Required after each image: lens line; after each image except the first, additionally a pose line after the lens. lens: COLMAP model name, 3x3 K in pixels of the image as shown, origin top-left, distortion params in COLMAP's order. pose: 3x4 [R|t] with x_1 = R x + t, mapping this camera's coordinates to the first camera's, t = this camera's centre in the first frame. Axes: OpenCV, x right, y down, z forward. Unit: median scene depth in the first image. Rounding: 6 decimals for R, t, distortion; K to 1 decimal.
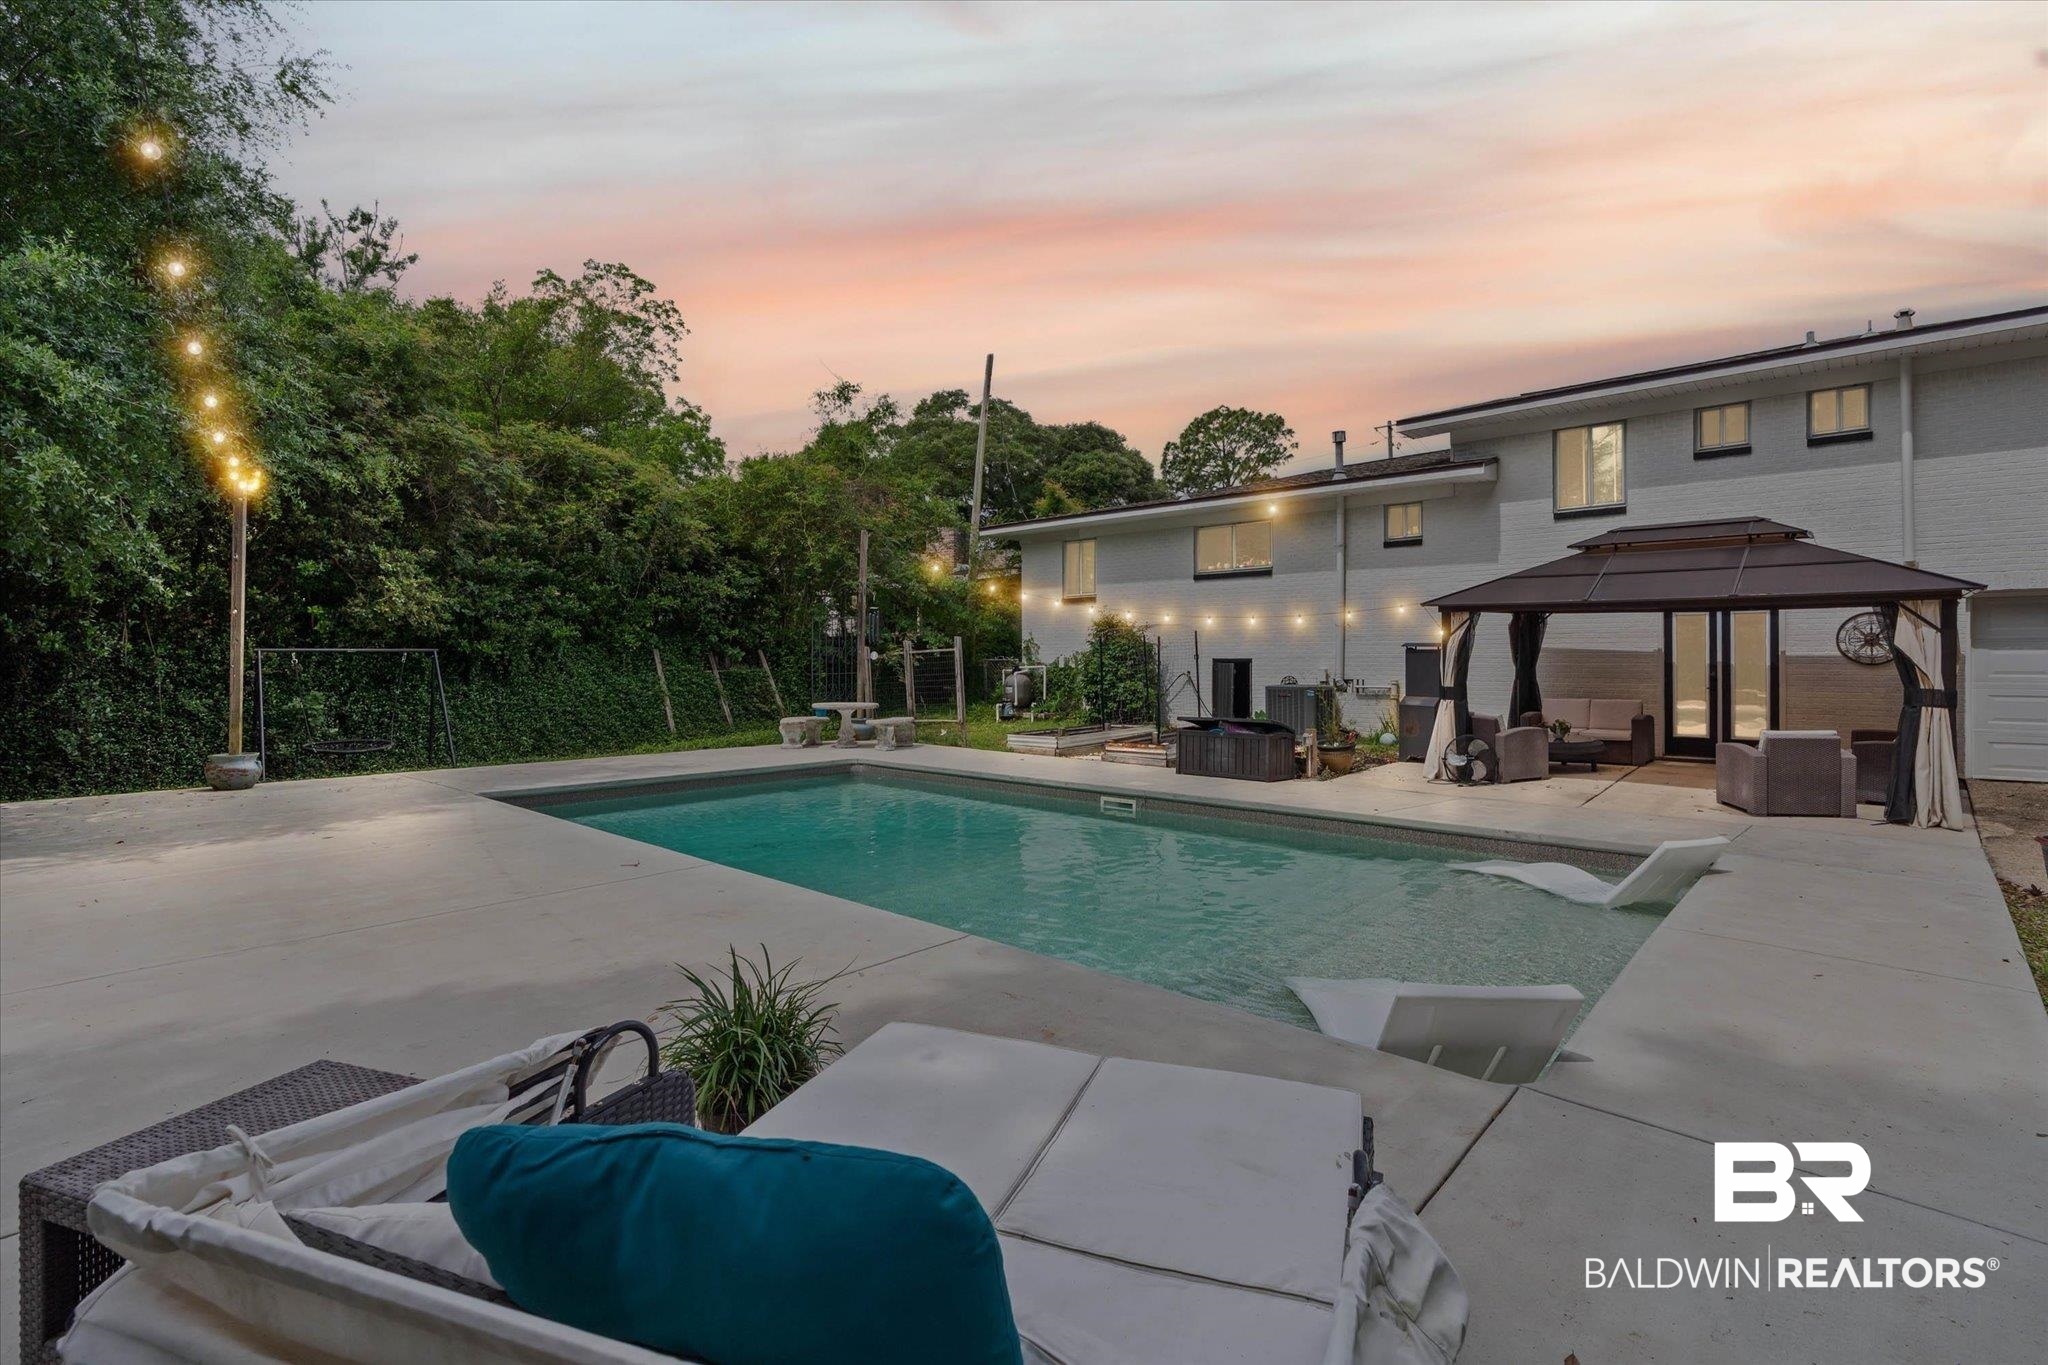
lens RADIAL K [[927.8, 0, 1020.8], [0, 927.8, 683.4], [0, 0, 1]] dist [-0.000650, 0.000183]
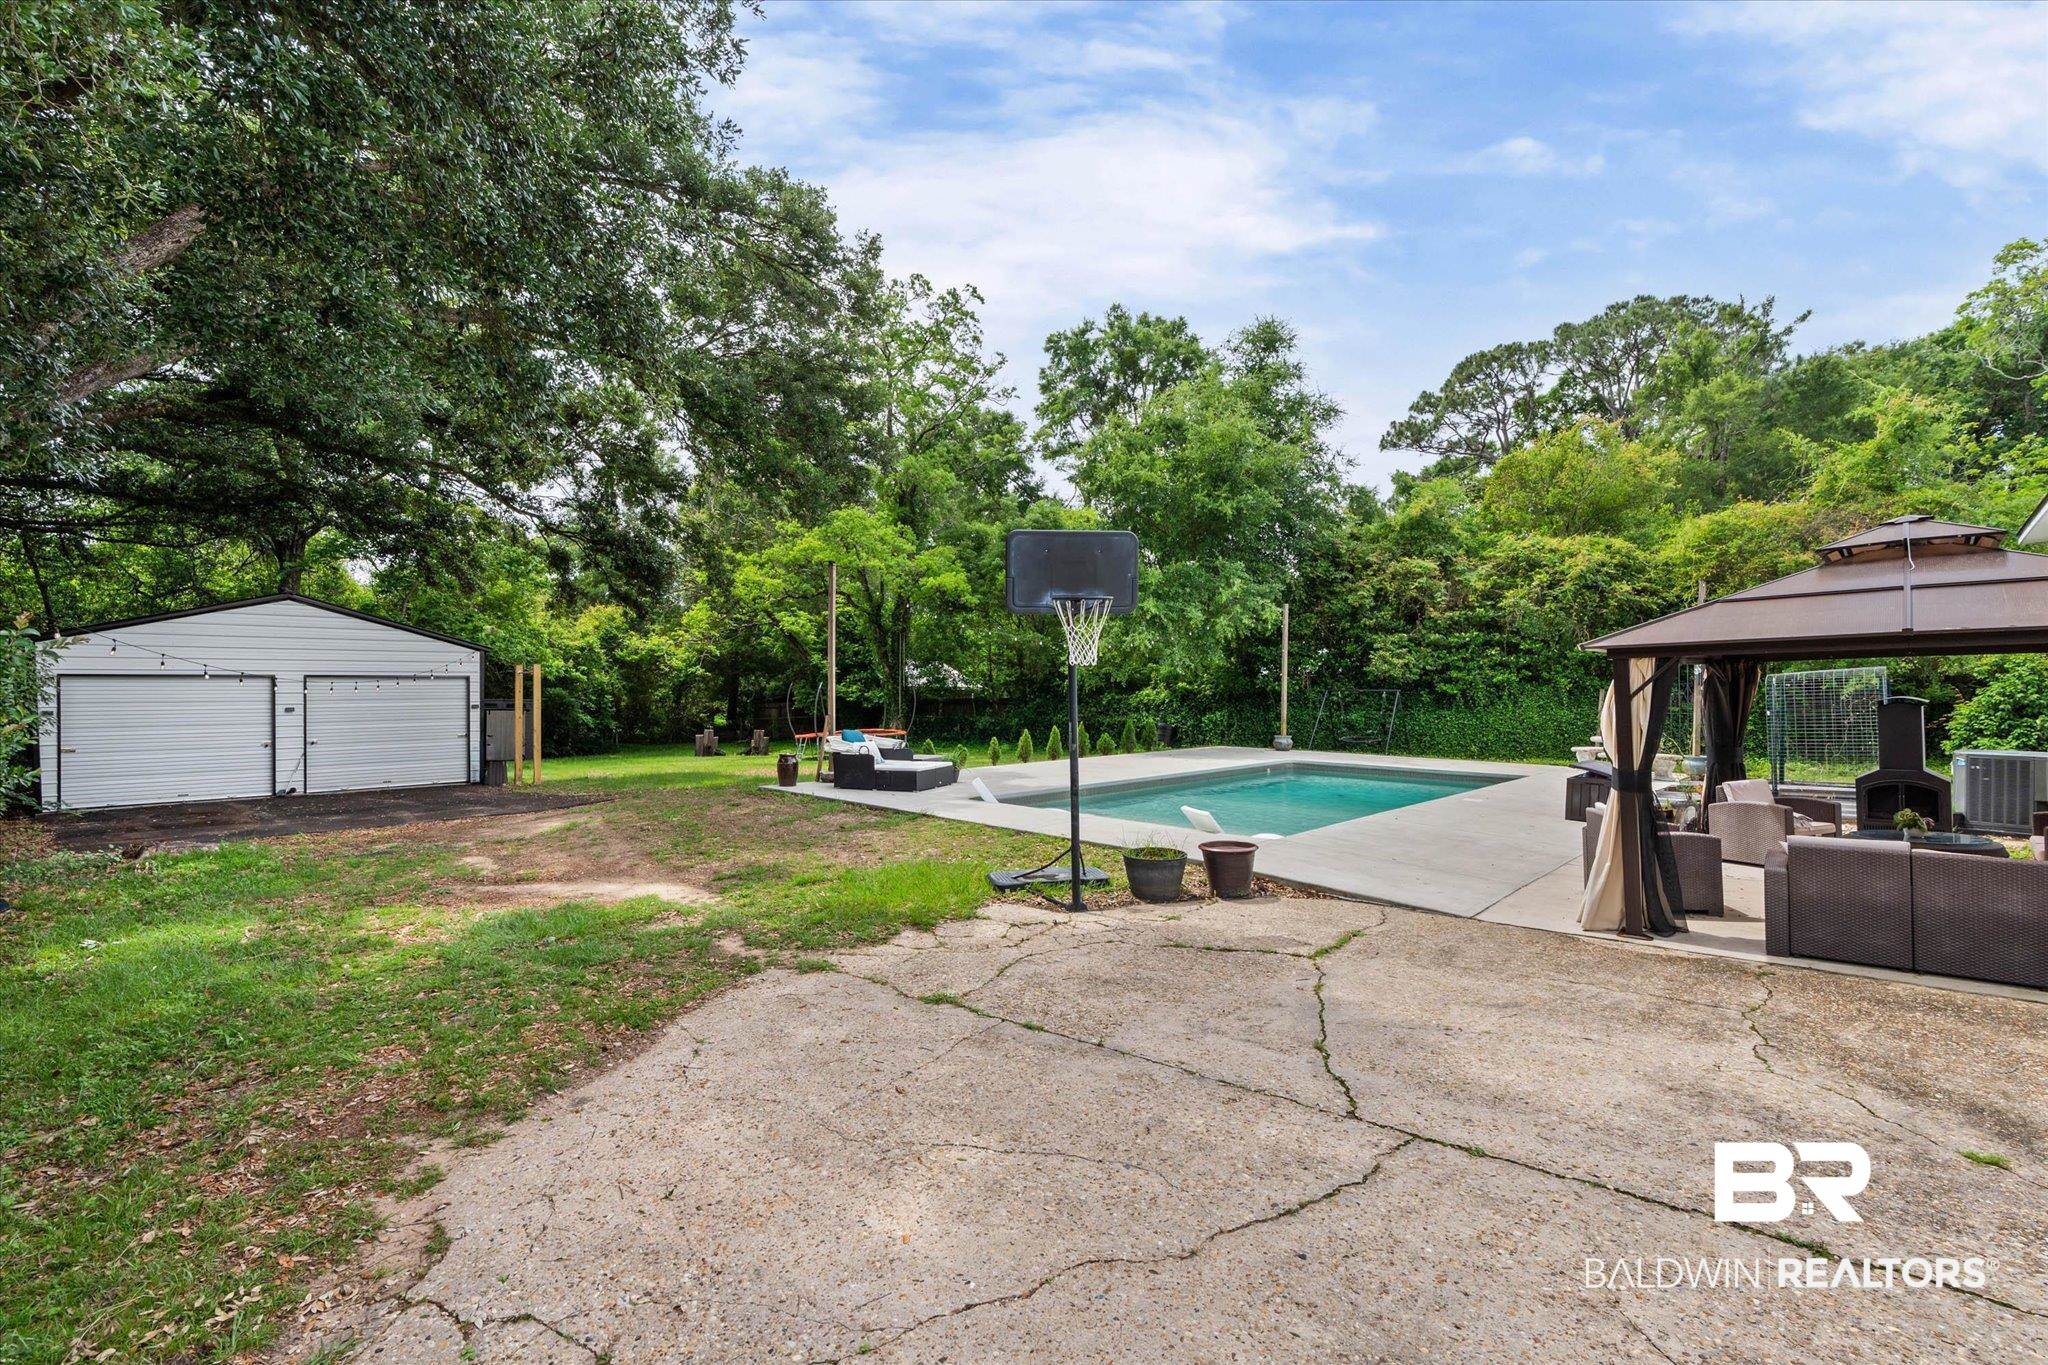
lens RADIAL K [[927.8, 0, 1020.8], [0, 927.8, 683.4], [0, 0, 1]] dist [-0.000650, 0.000183]
pose [[-0.038787, -0.000289, -0.999247, 1.057180], [-0.019411, 0.999811, 0.000464, -0.034149], [0.999059, 0.019415, -0.038785, 0.323178]]
